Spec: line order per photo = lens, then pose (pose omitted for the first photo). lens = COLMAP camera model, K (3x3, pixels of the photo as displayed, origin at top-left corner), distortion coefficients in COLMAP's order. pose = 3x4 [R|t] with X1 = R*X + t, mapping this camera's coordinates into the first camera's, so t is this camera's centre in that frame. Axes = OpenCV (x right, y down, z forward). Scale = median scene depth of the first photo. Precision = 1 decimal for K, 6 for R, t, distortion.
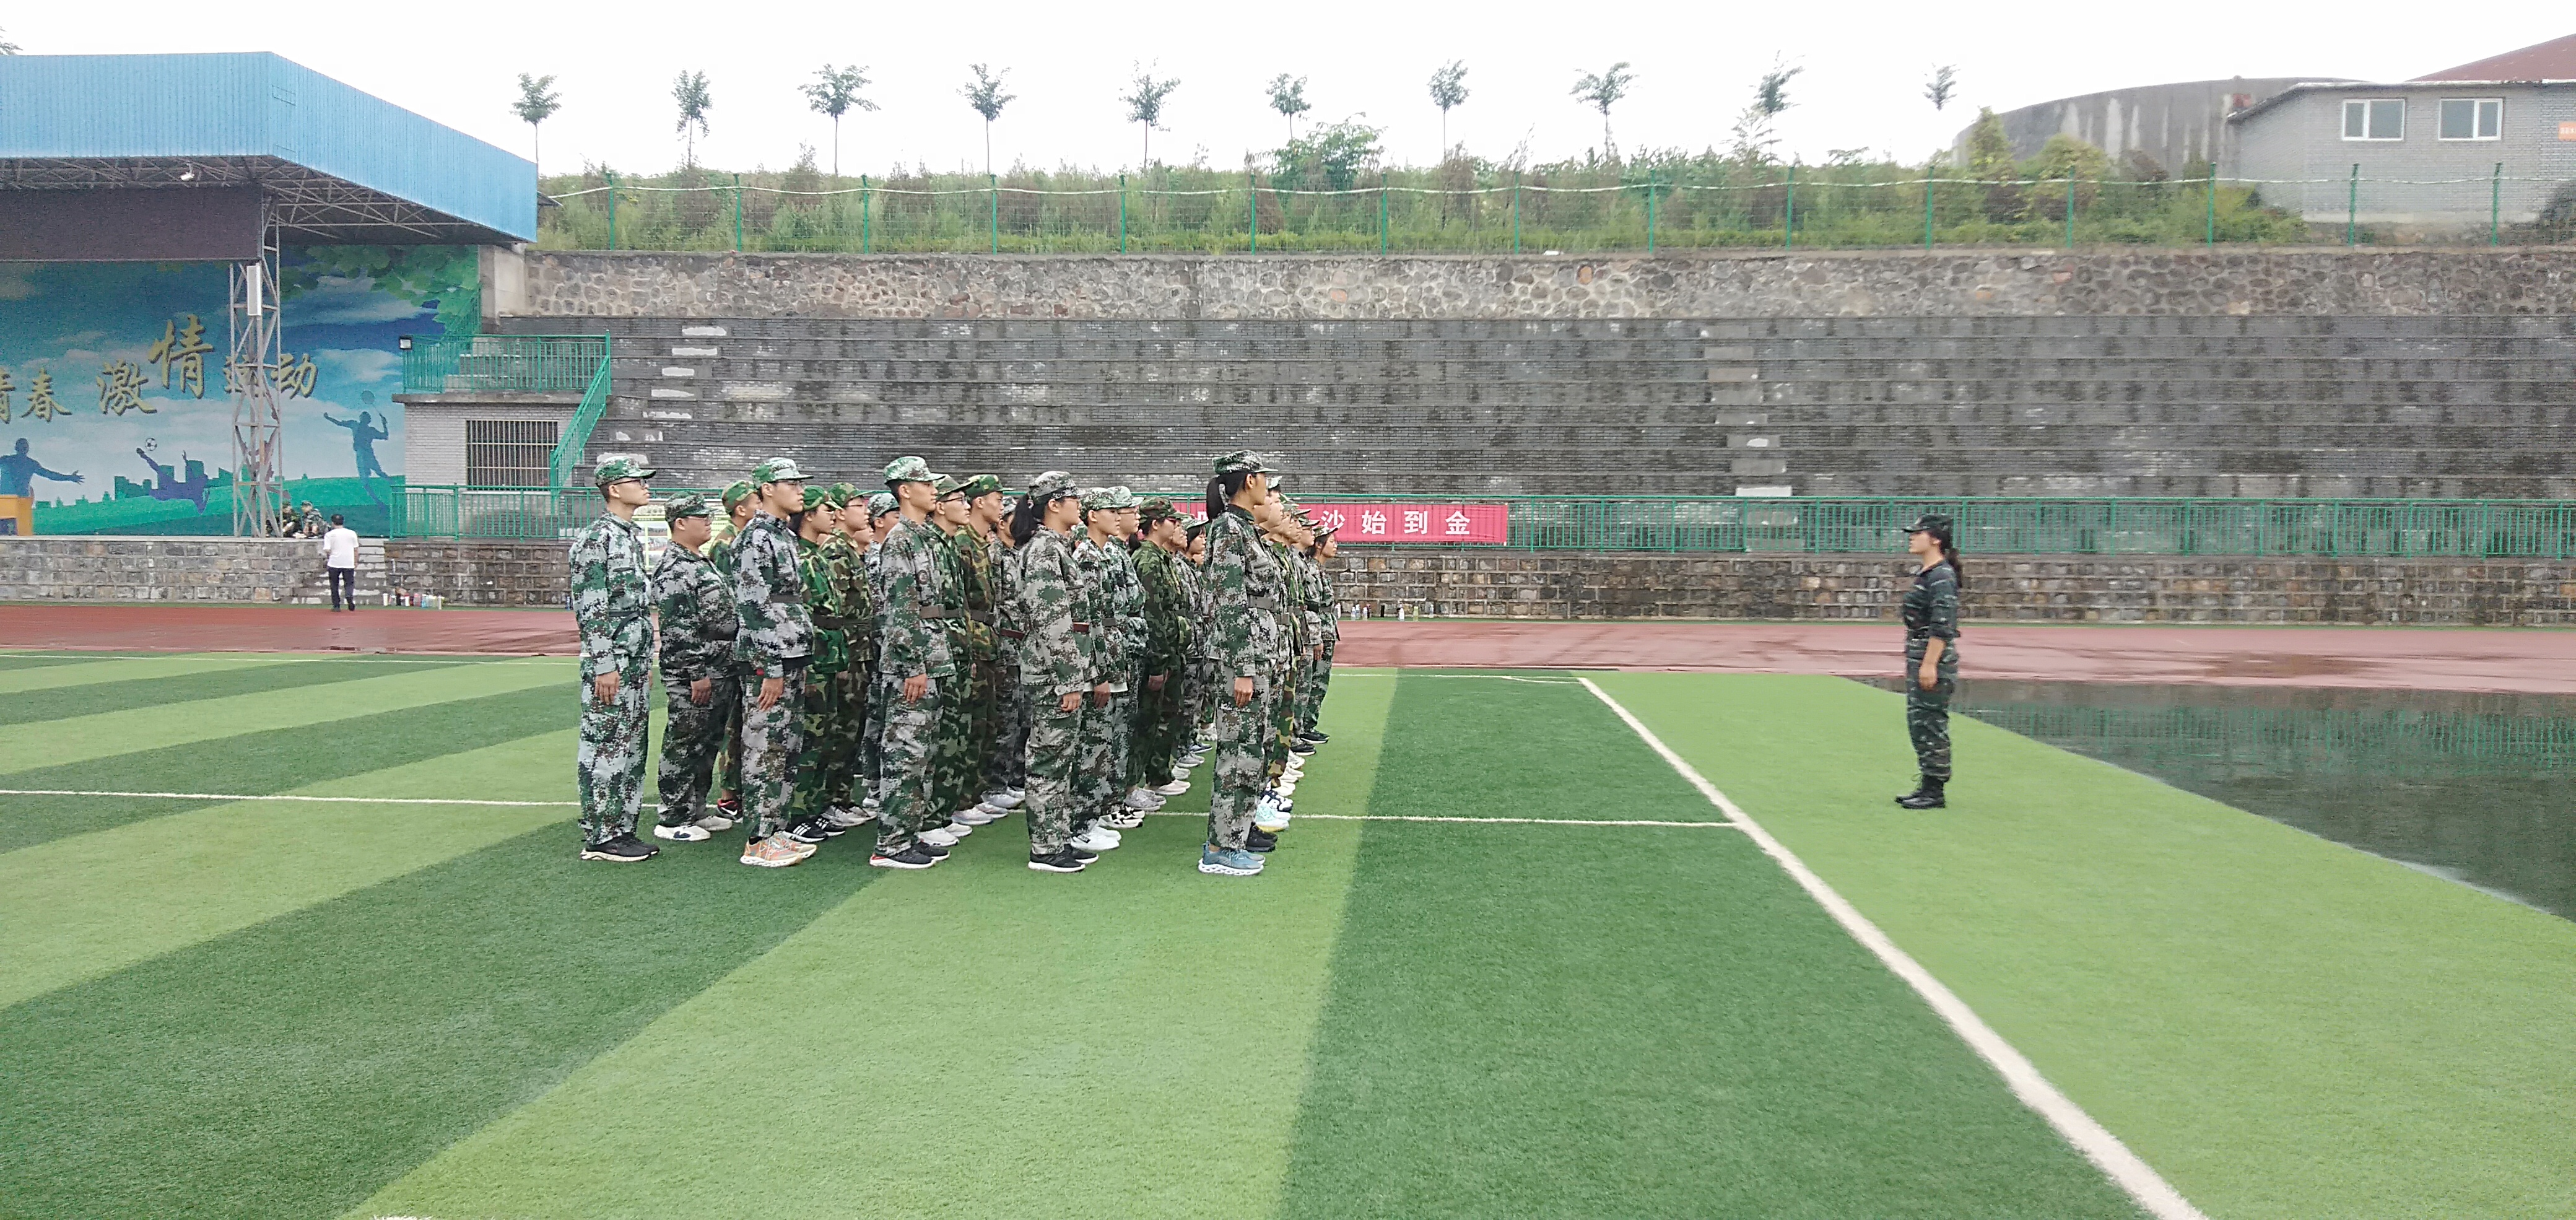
lens RADIAL K [[1901.5, 0, 1302.3], [0, 1901.5, 627.5], [0, 0, 1]] dist [0.055648, -0.098686]
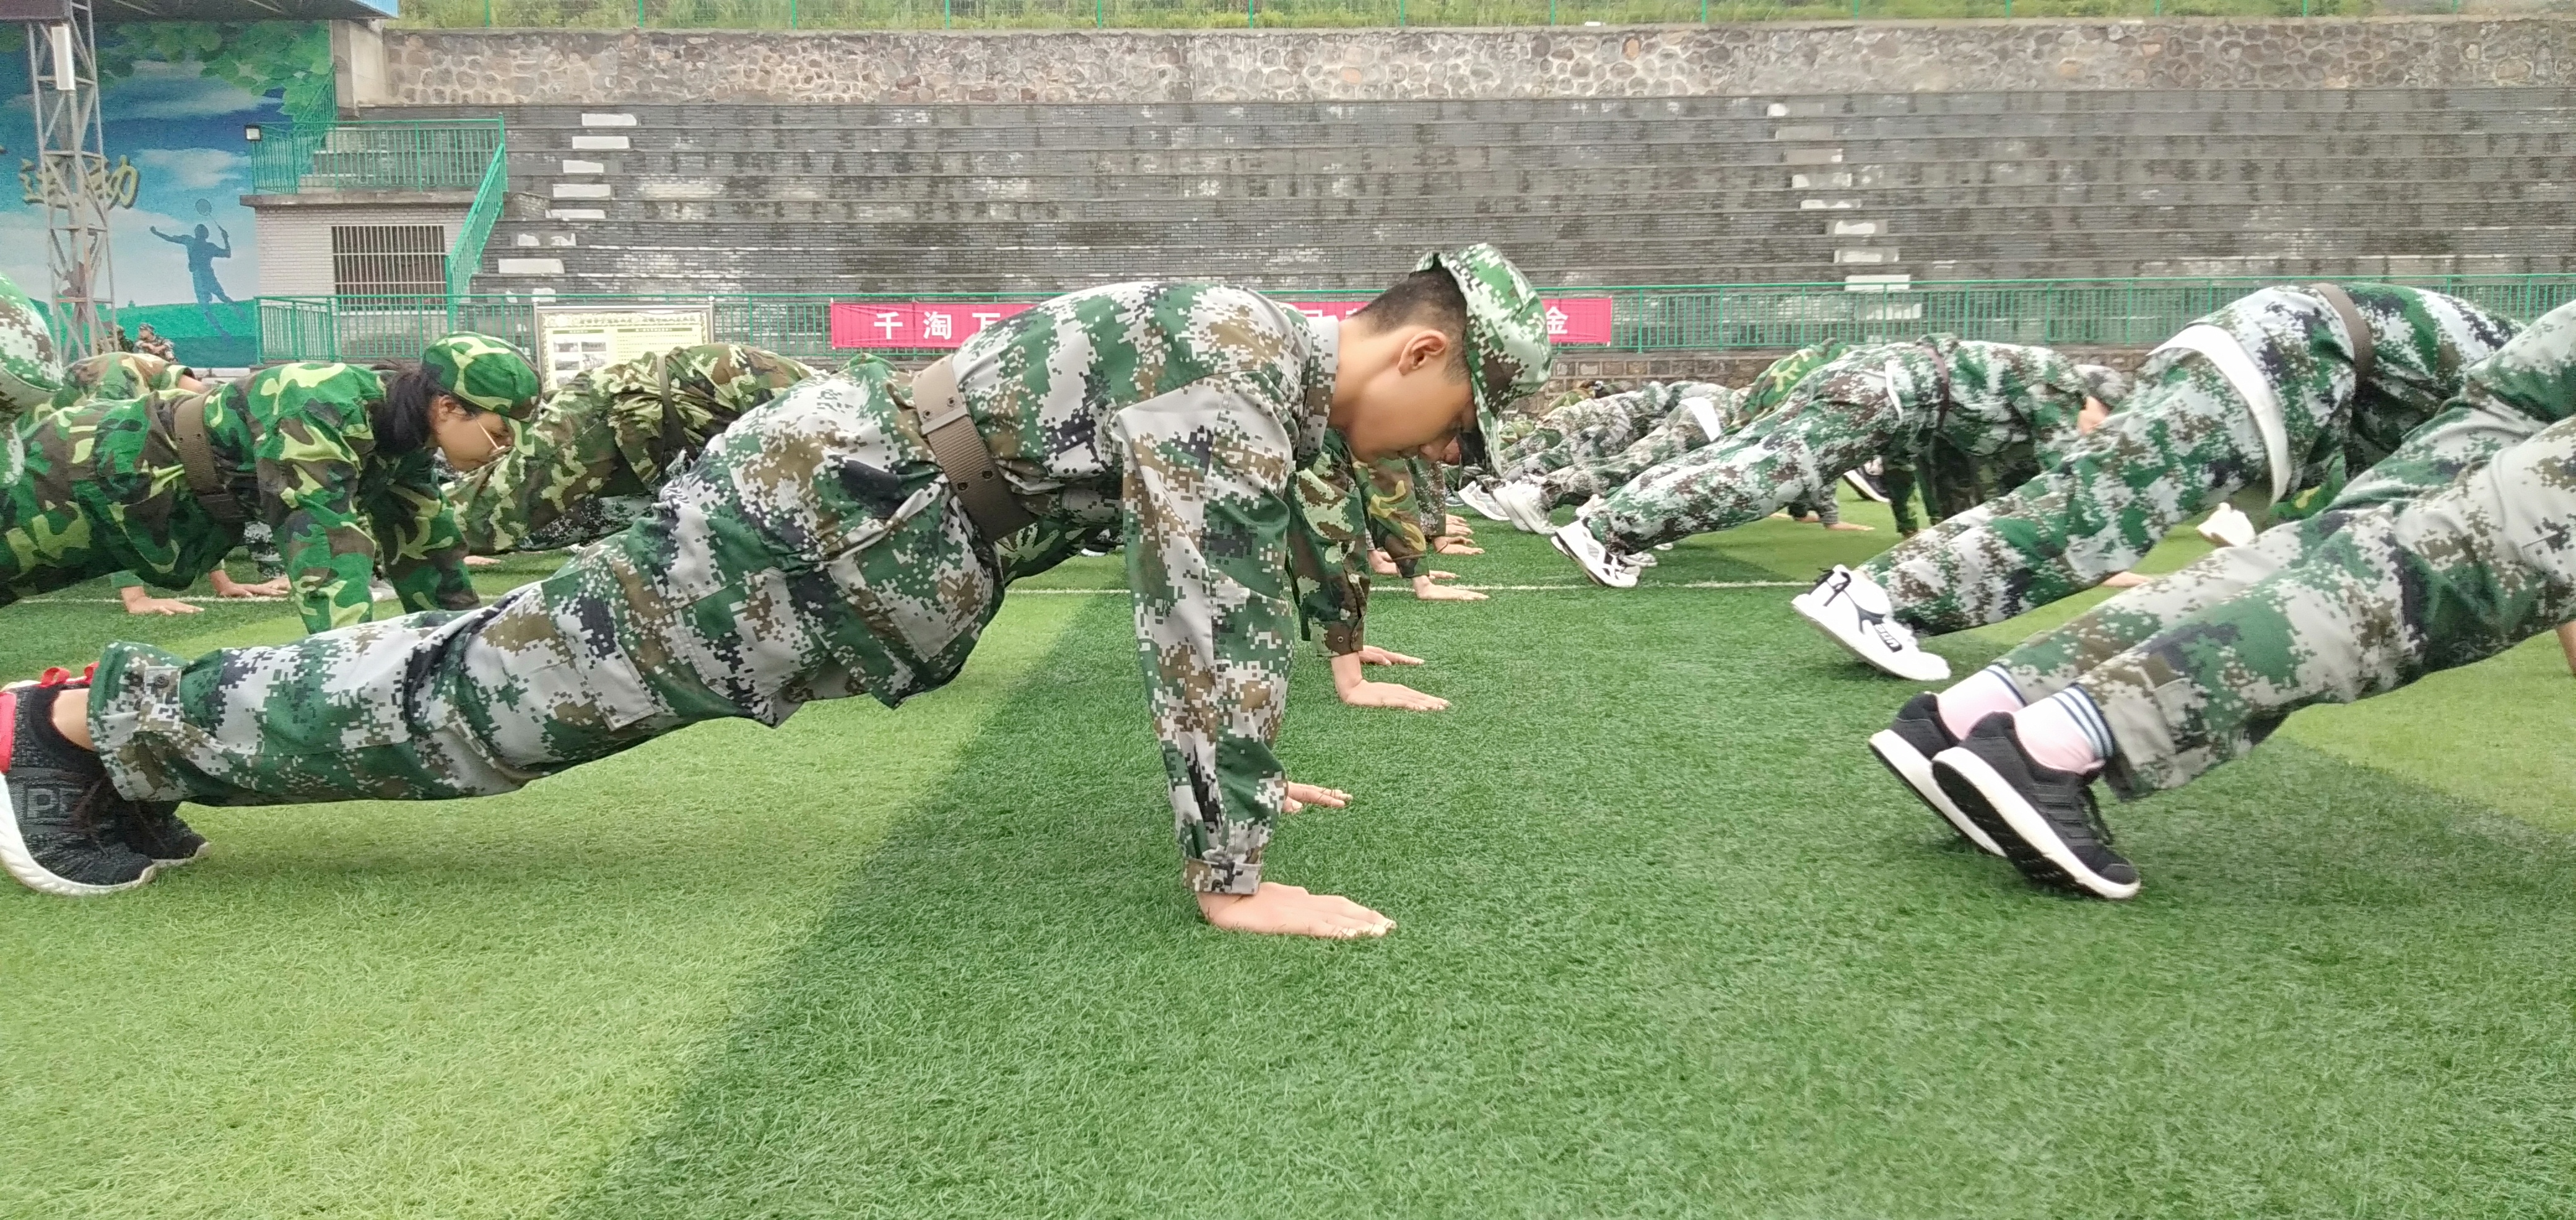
lens RADIAL K [[1901.5, 0, 1308.7], [0, 1901.5, 652.8], [0, 0, 1]] dist [0.055648, -0.098686]
pose [[0.996282, -0.030067, 0.080740, -0.080021], [0.023438, 0.996370, 0.081834, 0.017231], [-0.082907, -0.079638, 0.993370, 0.114240]]
